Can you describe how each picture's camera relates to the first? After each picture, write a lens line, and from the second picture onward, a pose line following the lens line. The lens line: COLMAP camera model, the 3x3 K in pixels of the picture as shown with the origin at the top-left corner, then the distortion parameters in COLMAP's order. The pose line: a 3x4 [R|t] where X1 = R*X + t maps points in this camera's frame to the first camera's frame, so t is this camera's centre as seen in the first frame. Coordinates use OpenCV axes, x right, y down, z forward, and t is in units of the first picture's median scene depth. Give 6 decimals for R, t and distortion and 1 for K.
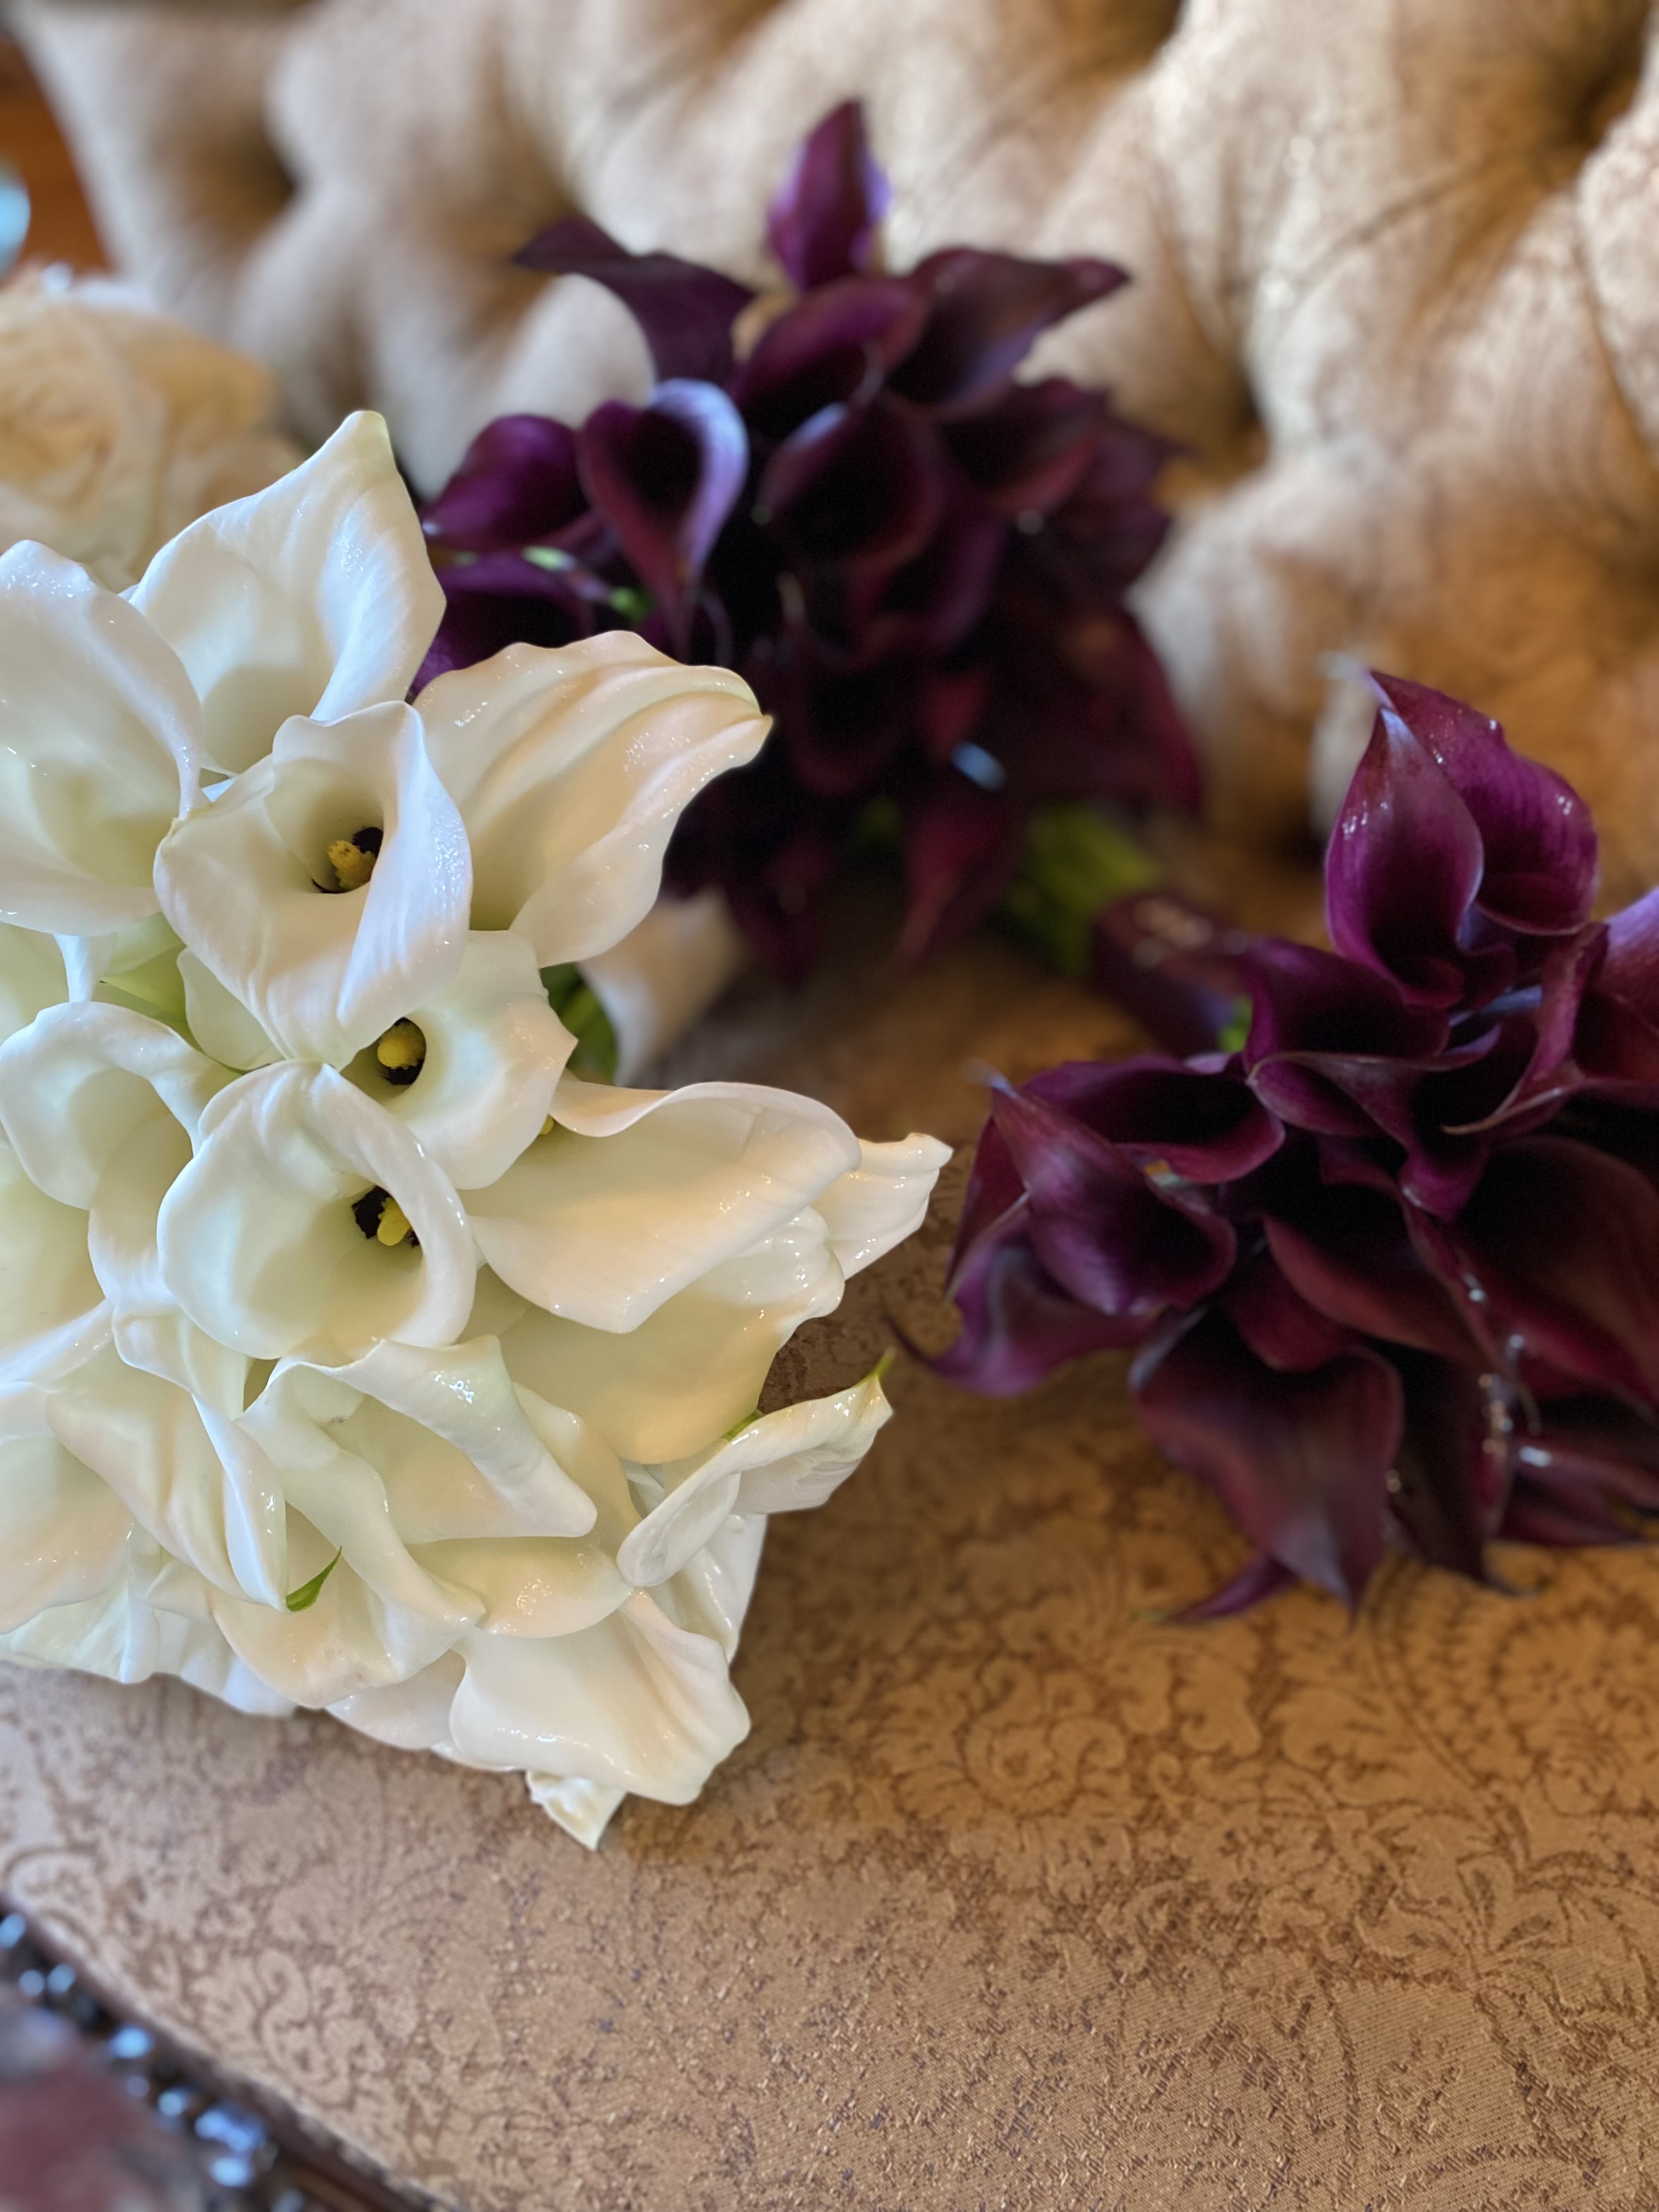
lens RADIAL K [[1760.9, 0, 853.3], [0, 1760.9, 1067.6], [0, 0, 1]] dist [-0.003336, -0.009285]
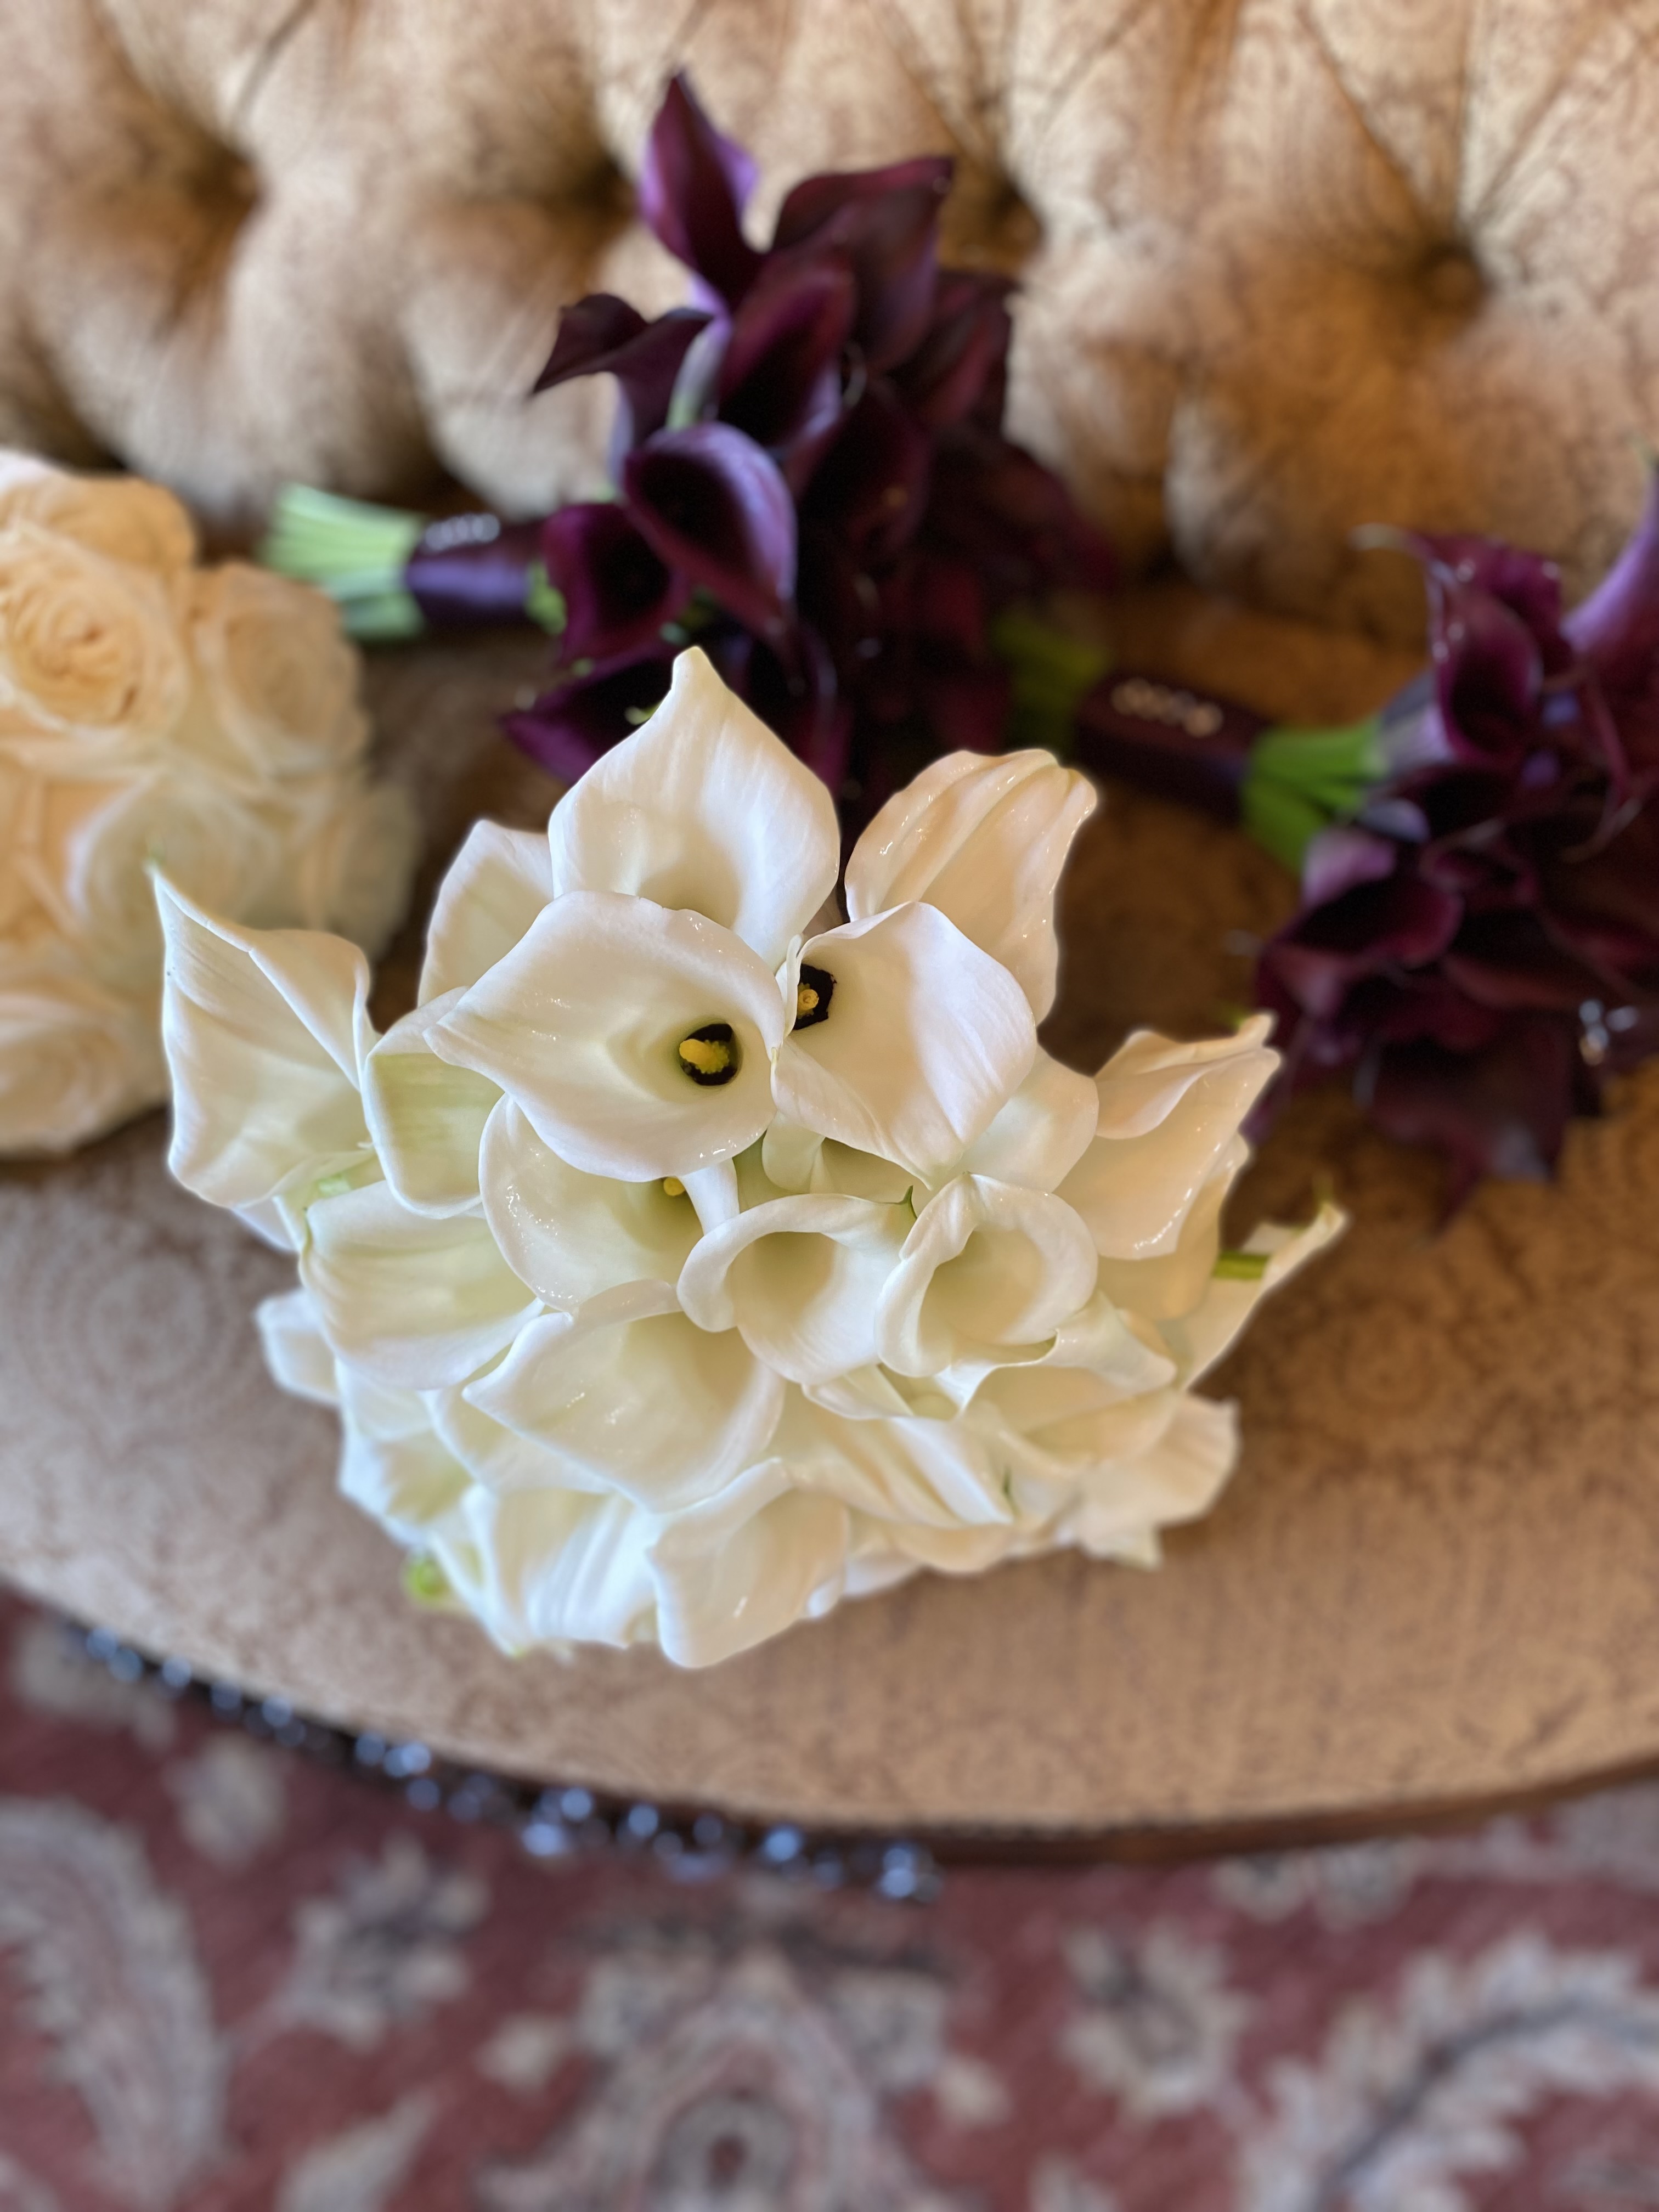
lens RADIAL K [[1760.9, 0, 836.0], [0, 1760.9, 1096.4], [0, 0, 1]] dist [-0.003336, -0.009285]
pose [[0.901368, -0.401245, 0.162907, -0.314635], [0.350106, 0.896593, 0.271194, -0.243609], [-0.254877, -0.187411, 0.948638, -0.126222]]
